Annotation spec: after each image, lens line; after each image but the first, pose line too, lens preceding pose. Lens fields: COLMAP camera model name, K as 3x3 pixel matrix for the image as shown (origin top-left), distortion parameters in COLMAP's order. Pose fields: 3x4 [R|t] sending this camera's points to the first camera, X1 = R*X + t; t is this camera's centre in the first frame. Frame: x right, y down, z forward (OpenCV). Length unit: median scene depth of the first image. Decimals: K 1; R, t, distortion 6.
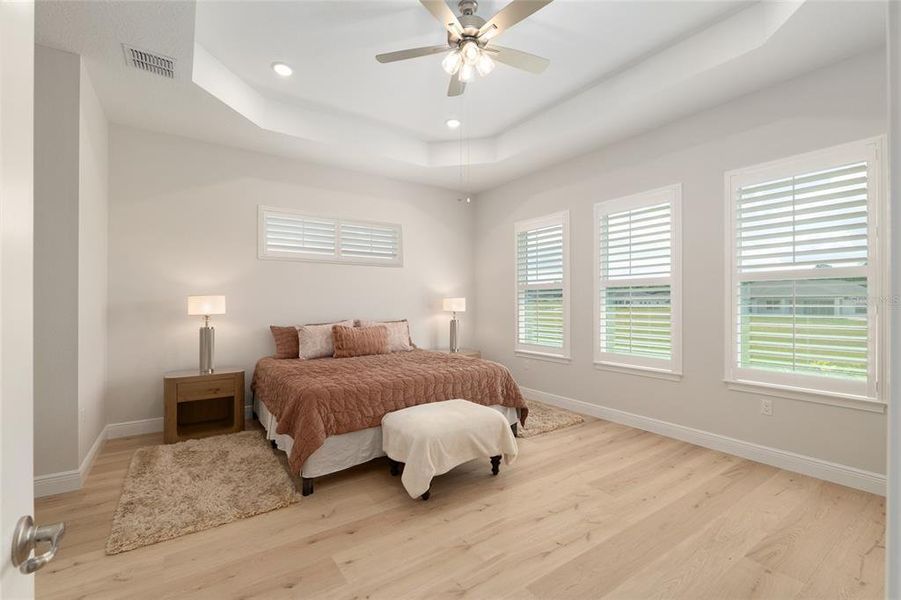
lens RADIAL K [[383.9, 0, 451.8], [0, 383.9, 303.9], [0, 0, 1]] dist [-0.004317, -0.000262]
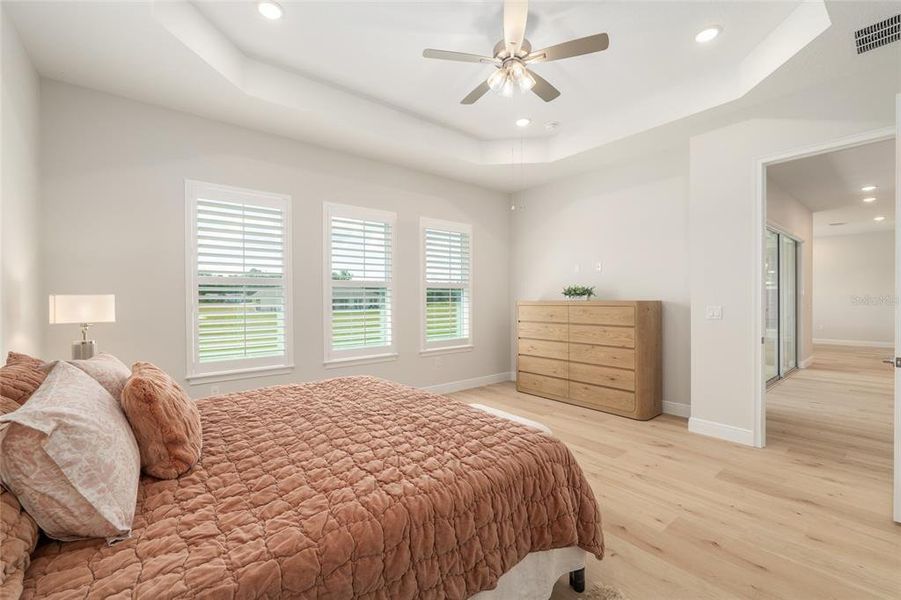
lens RADIAL K [[365.3, 0, 435.9], [0, 365.3, 305.4], [0, 0, 1]] dist [-0.057637, -0.000063]
pose [[-0.036289, -0.009403, 0.999297, -0.656640], [0.011495, 0.999886, 0.009826, 0.001121], [-0.999275, 0.011843, -0.036176, 0.868967]]
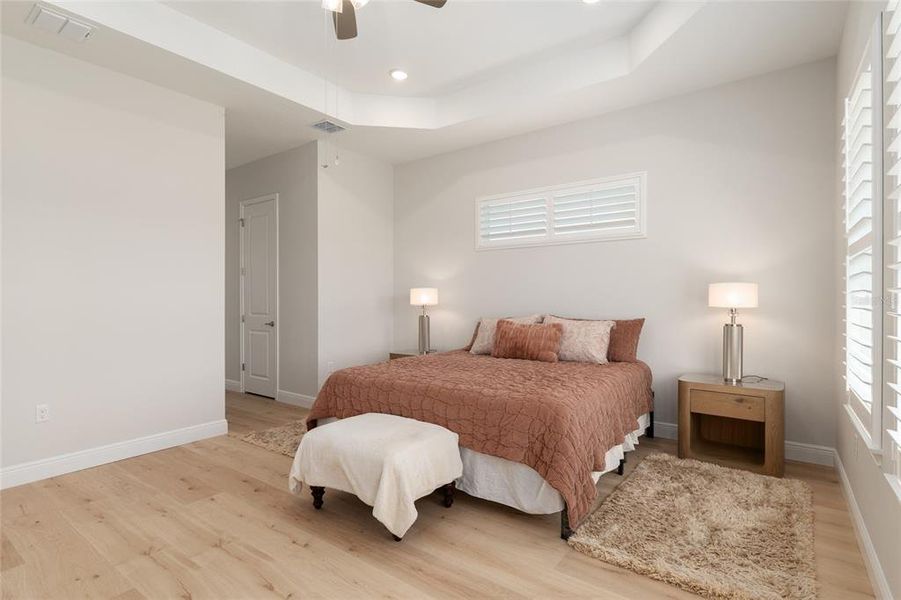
lens RADIAL K [[451.4, 0, 450.5], [0, 451.4, 300.0], [0, 0, 1]] dist [-0.000984, -0.000201]
pose [[0.321861, -0.007213, -0.946760, 0.685787], [-0.002866, 0.999959, -0.008593, 0.023349], [0.946783, 0.005479, 0.321827, 0.636491]]
